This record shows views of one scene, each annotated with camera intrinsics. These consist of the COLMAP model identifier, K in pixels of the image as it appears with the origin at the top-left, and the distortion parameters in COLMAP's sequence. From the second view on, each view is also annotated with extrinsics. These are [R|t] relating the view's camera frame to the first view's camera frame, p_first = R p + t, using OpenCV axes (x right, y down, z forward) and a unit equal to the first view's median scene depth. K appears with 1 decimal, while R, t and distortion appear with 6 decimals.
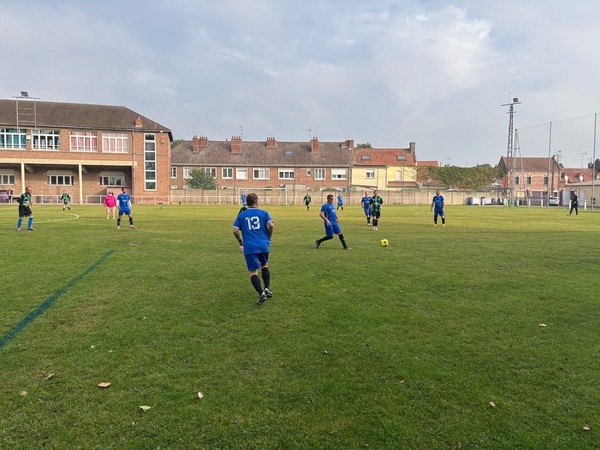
lens RADIAL K [[449.3, 0, 296.9], [0, 449.3, 222.9], [0, 0, 1]] dist [0.046025, -0.043926]
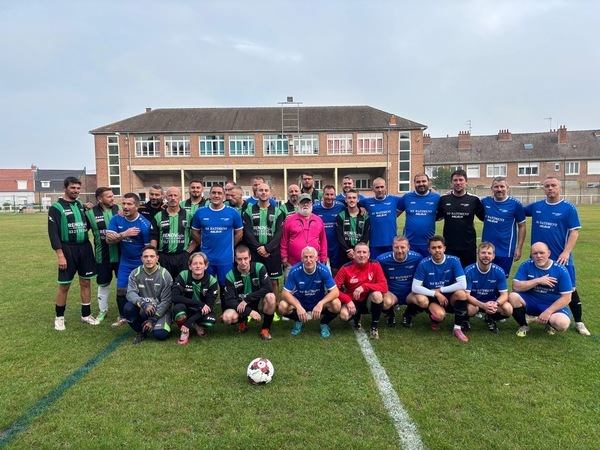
lens RADIAL K [[450.0, 0, 300.0], [0, 450.0, 225.0], [0, 0, 1]] dist [0.045803, -0.037873]
pose [[0.962224, -0.004885, -0.272214, -0.278246], [0.004789, 0.999988, -0.001016, -0.004057], [0.272216, -0.000326, 0.962236, 0.038547]]
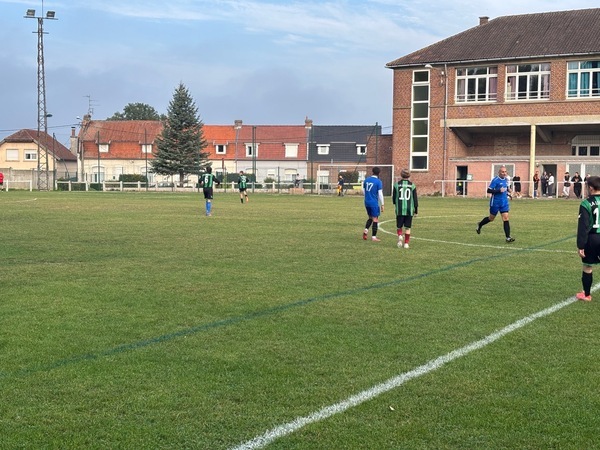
lens RADIAL K [[893.3, 0, 300.0], [0, 893.3, 225.0], [0, 0, 1]] dist [0.274311, -1.128903]
pose [[0.687346, 0.037966, -0.725337, -0.189161], [-0.048169, 0.998817, 0.006636, 0.000826], [0.724731, 0.030378, 0.688362, -0.038774]]
